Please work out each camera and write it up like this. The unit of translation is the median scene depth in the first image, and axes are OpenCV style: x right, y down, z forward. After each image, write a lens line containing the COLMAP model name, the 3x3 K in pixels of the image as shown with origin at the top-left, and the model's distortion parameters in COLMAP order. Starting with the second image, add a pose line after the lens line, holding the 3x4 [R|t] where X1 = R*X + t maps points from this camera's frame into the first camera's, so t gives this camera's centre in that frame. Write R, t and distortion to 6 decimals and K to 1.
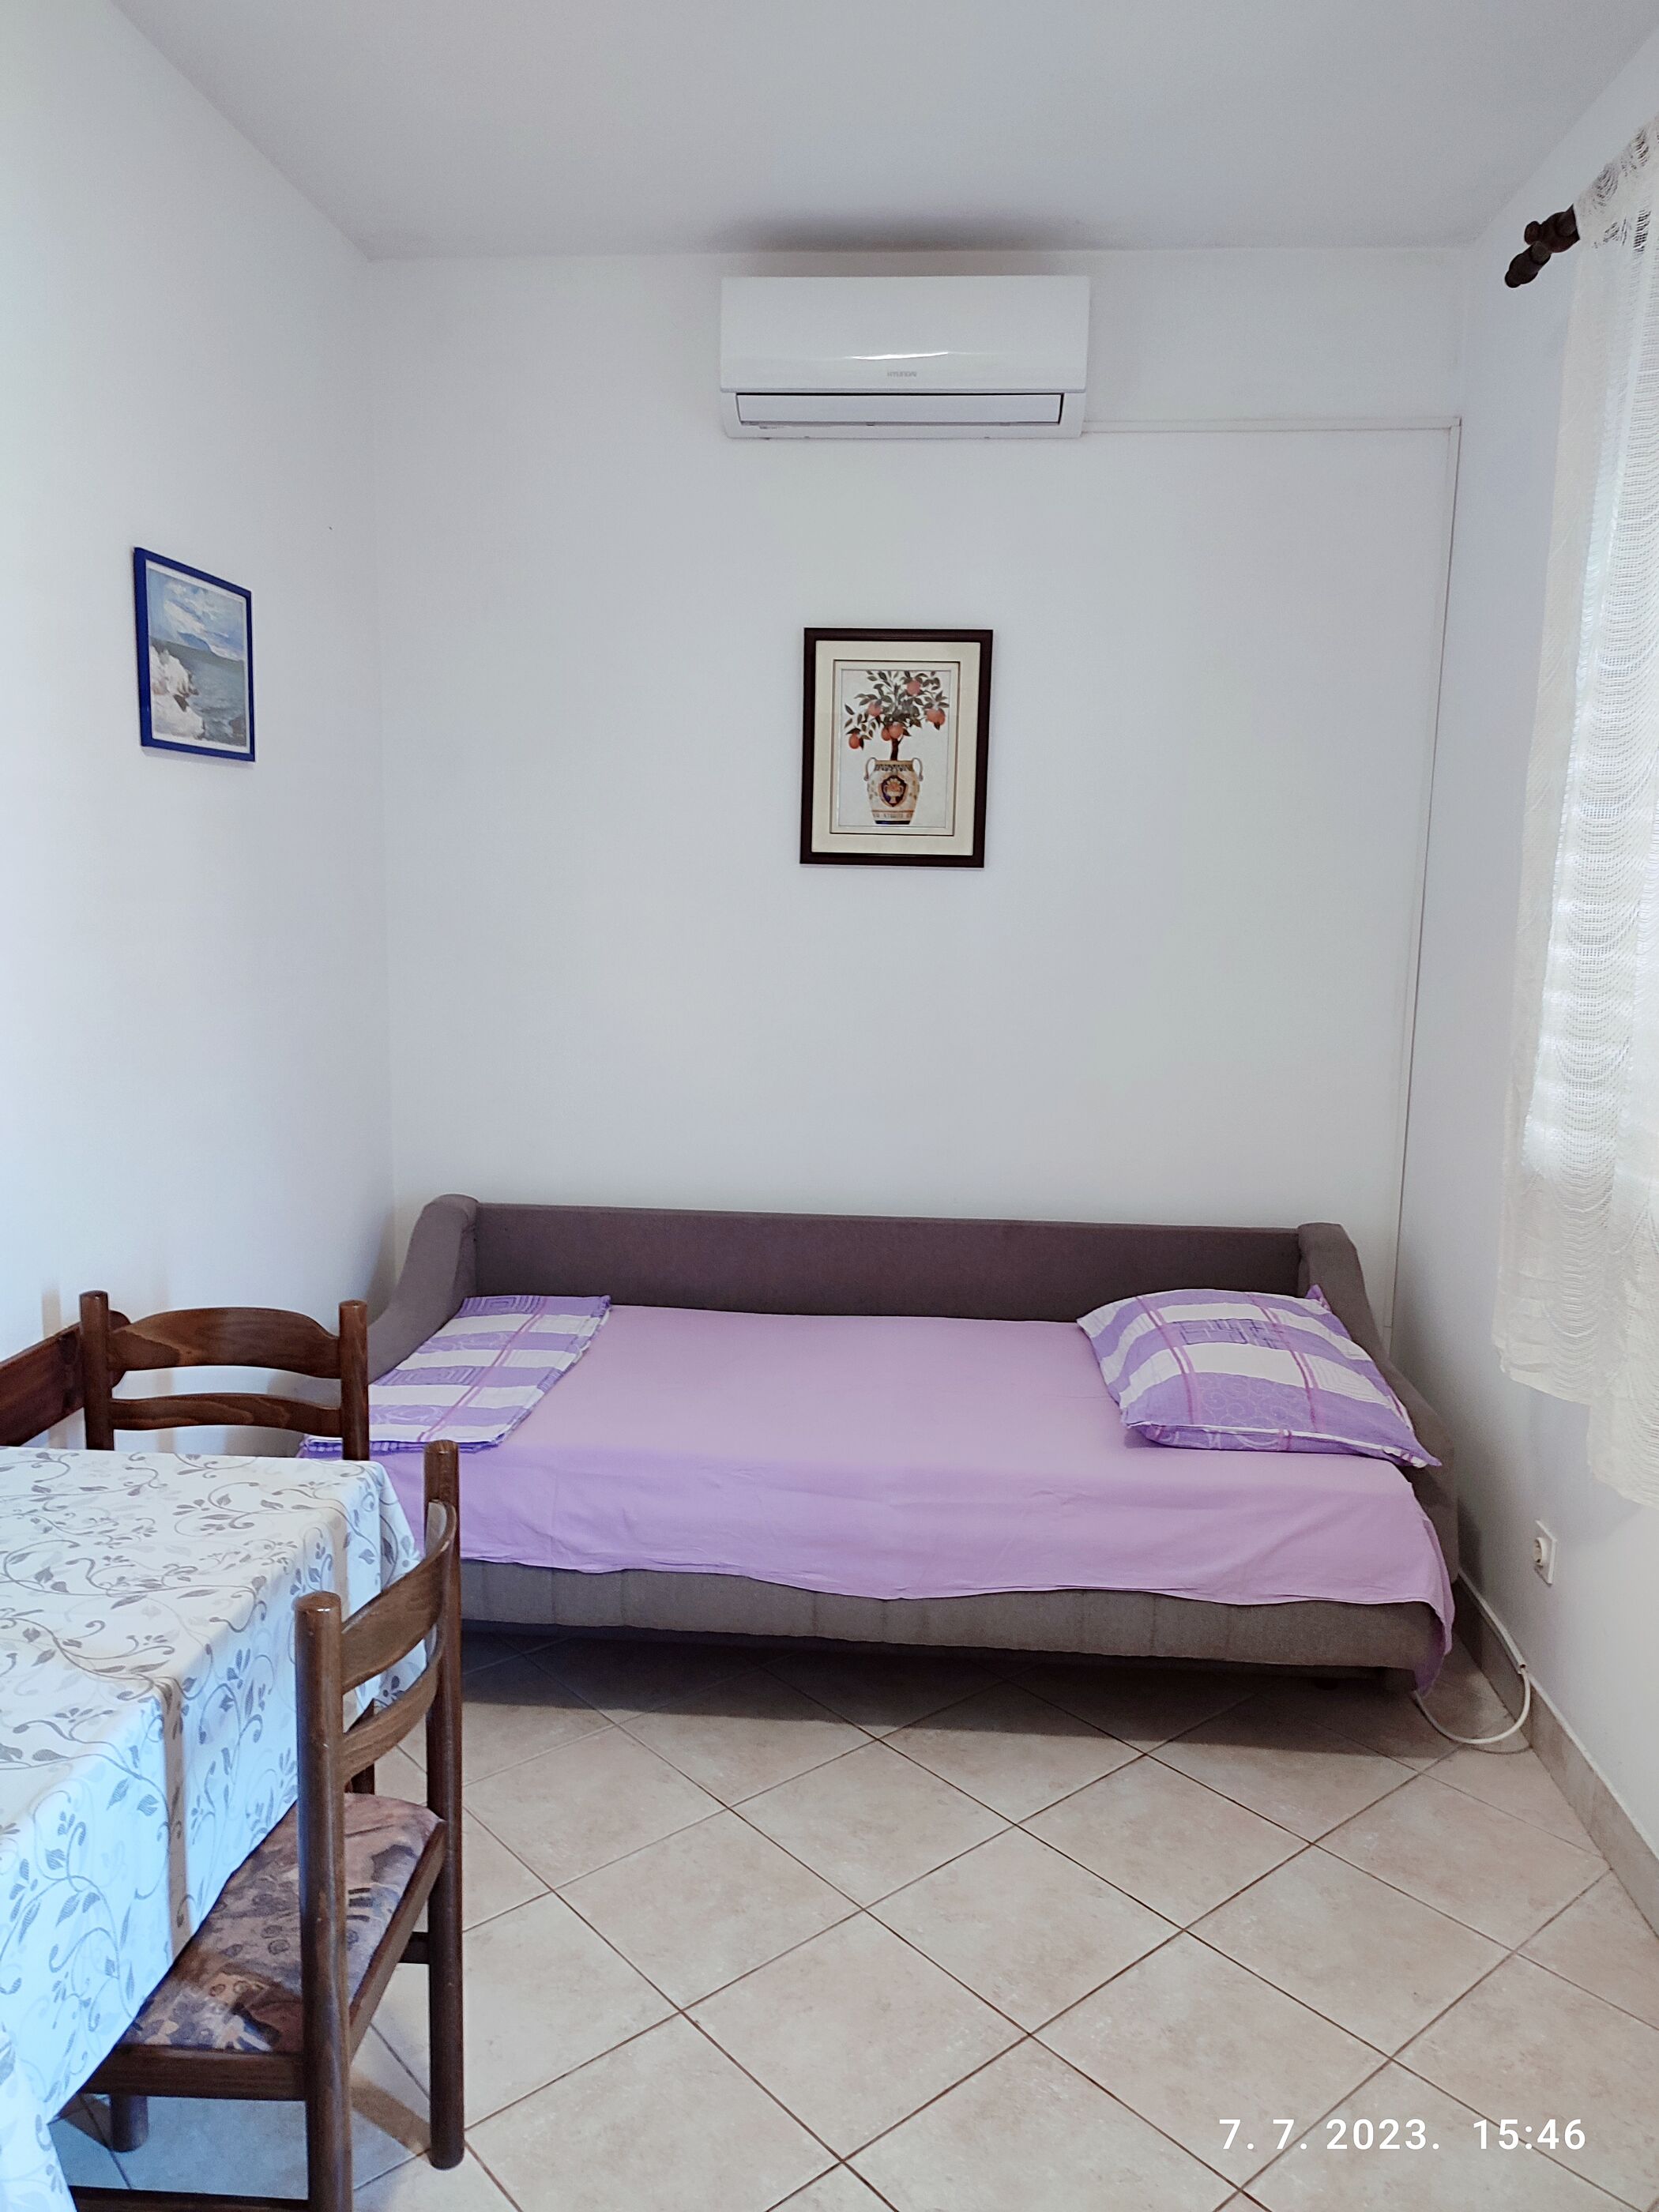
lens RADIAL K [[1606.1, 0, 830.4], [0, 1606.1, 1121.4], [0, 0, 1]] dist [0.047268, -0.038357]
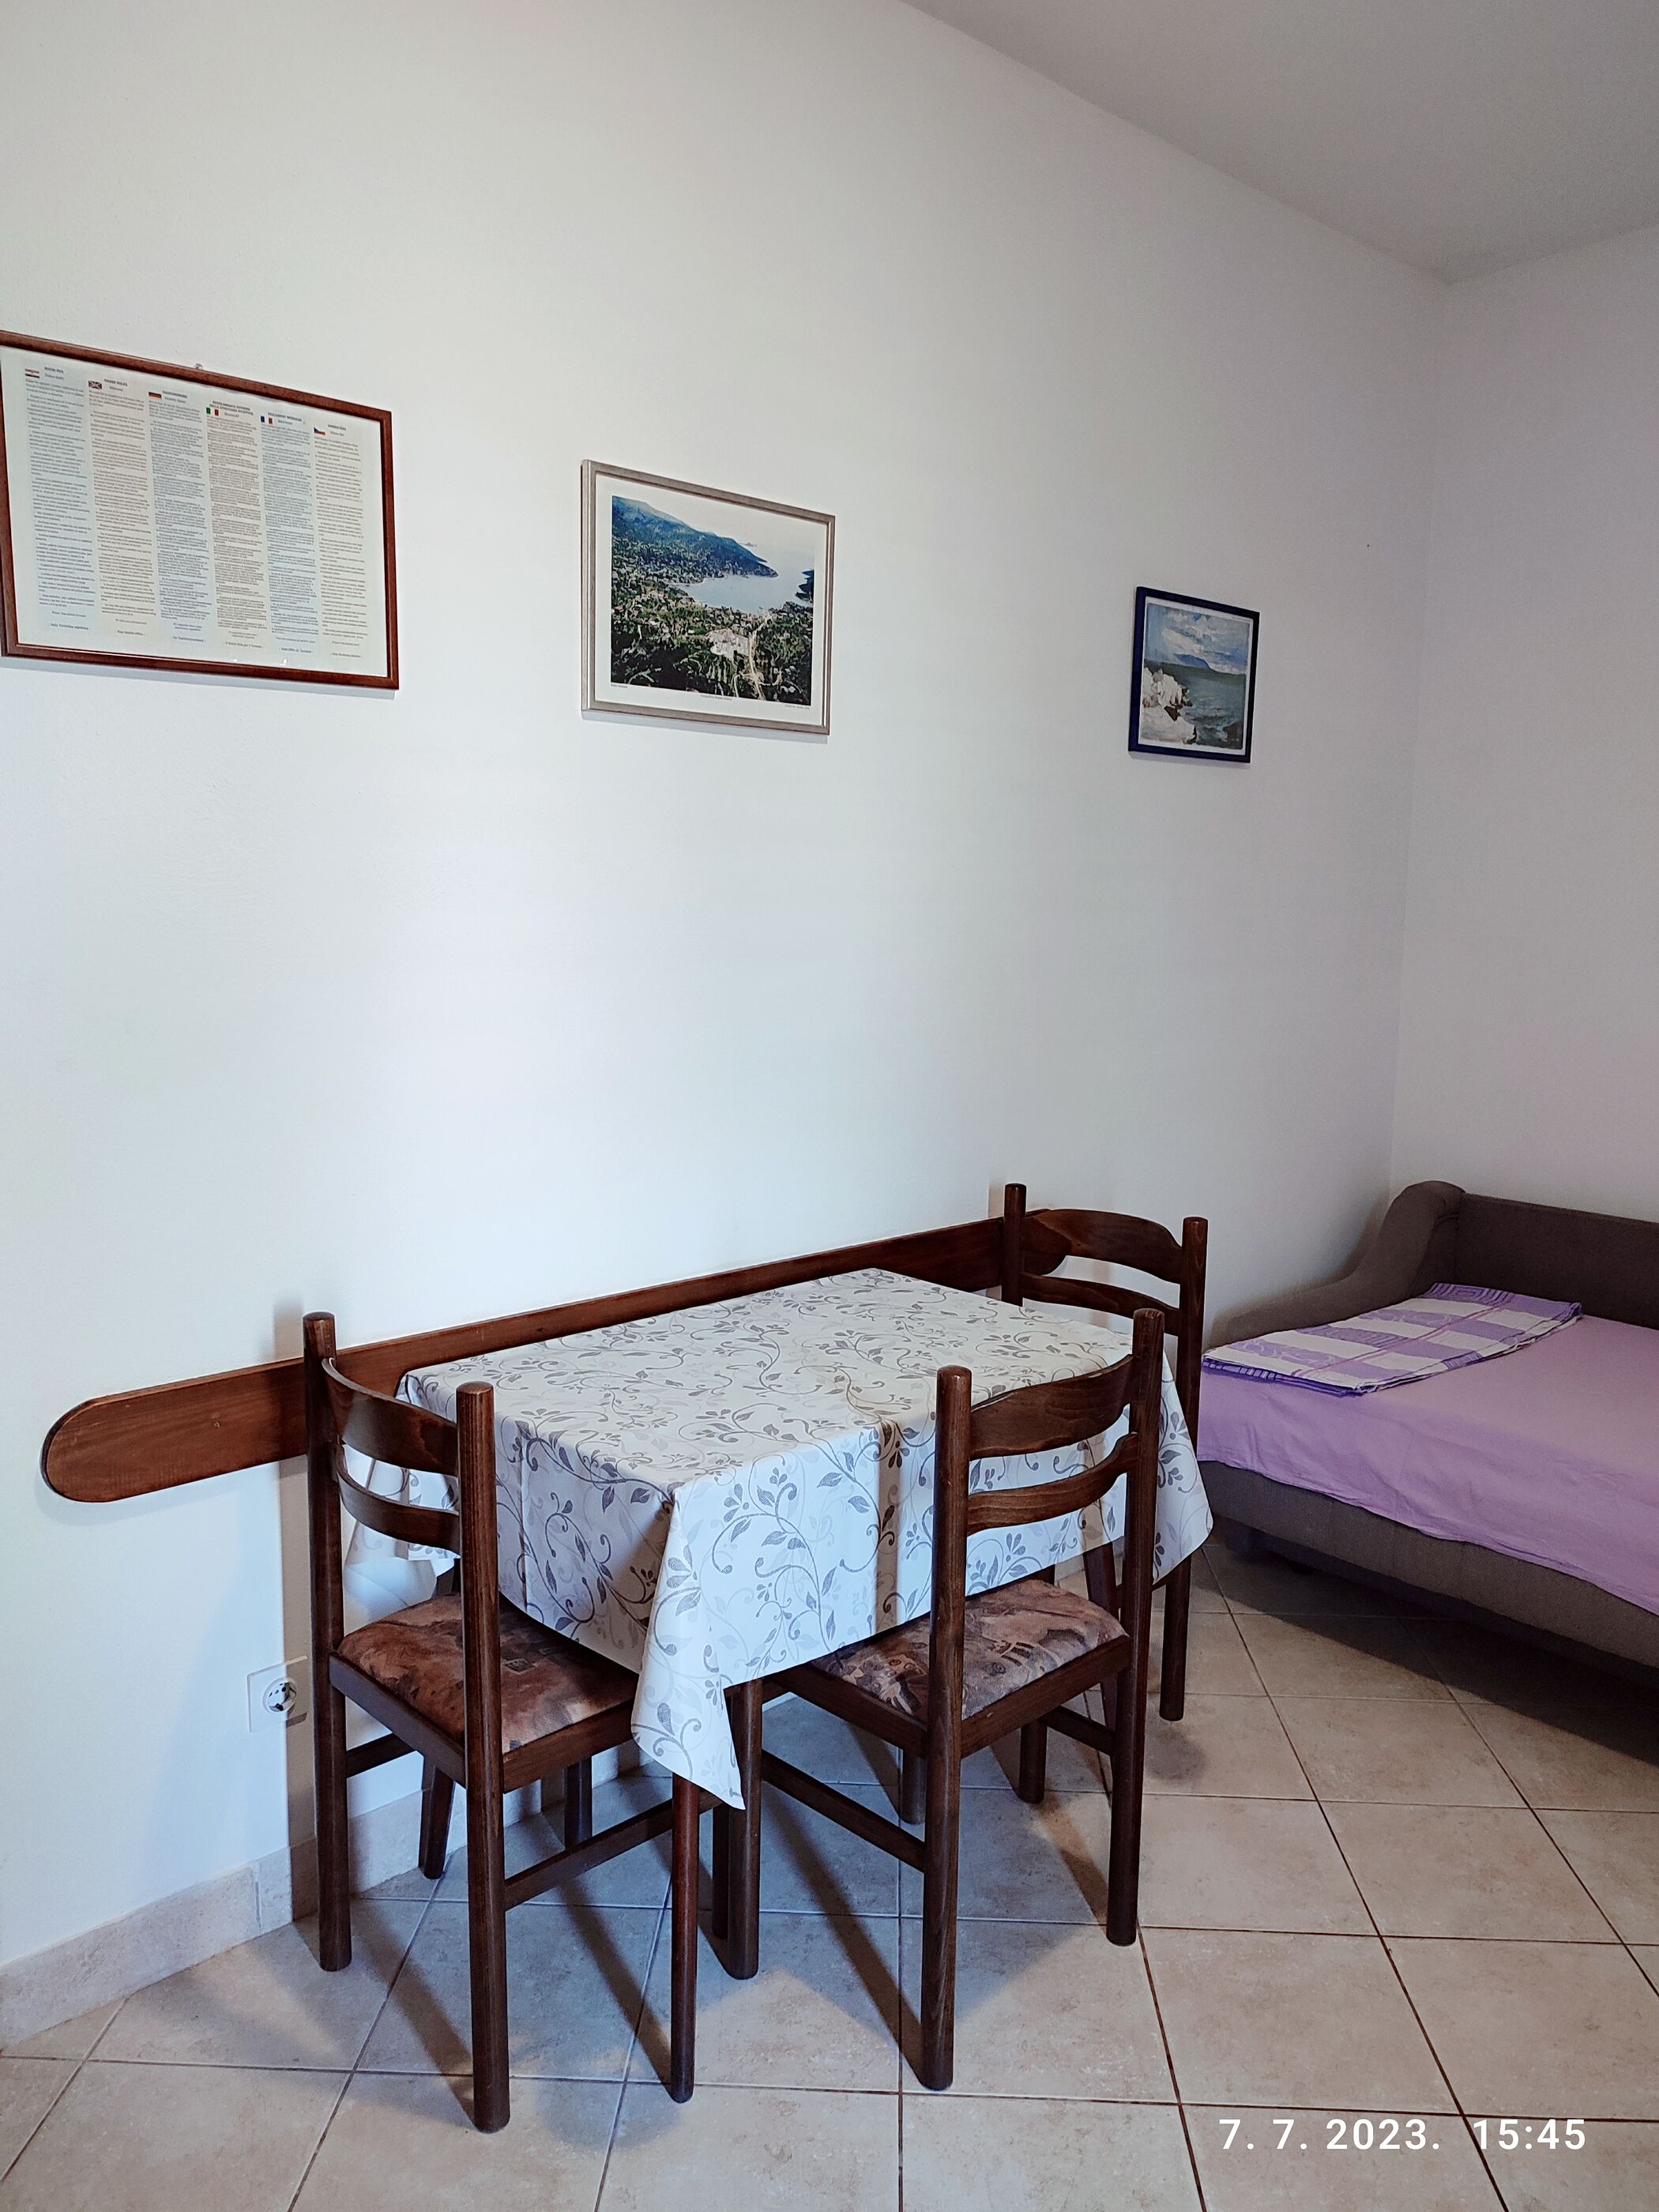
lens RADIAL K [[1607.8, 0, 847.1], [0, 1607.8, 1108.7], [0, 0, 1]] dist [0.047399, -0.043505]
pose [[0.741170, 0.086165, -0.665765, 0.245936], [-0.106624, 0.994249, 0.009978, 0.044308], [0.662796, 0.063591, 0.746095, -0.019220]]
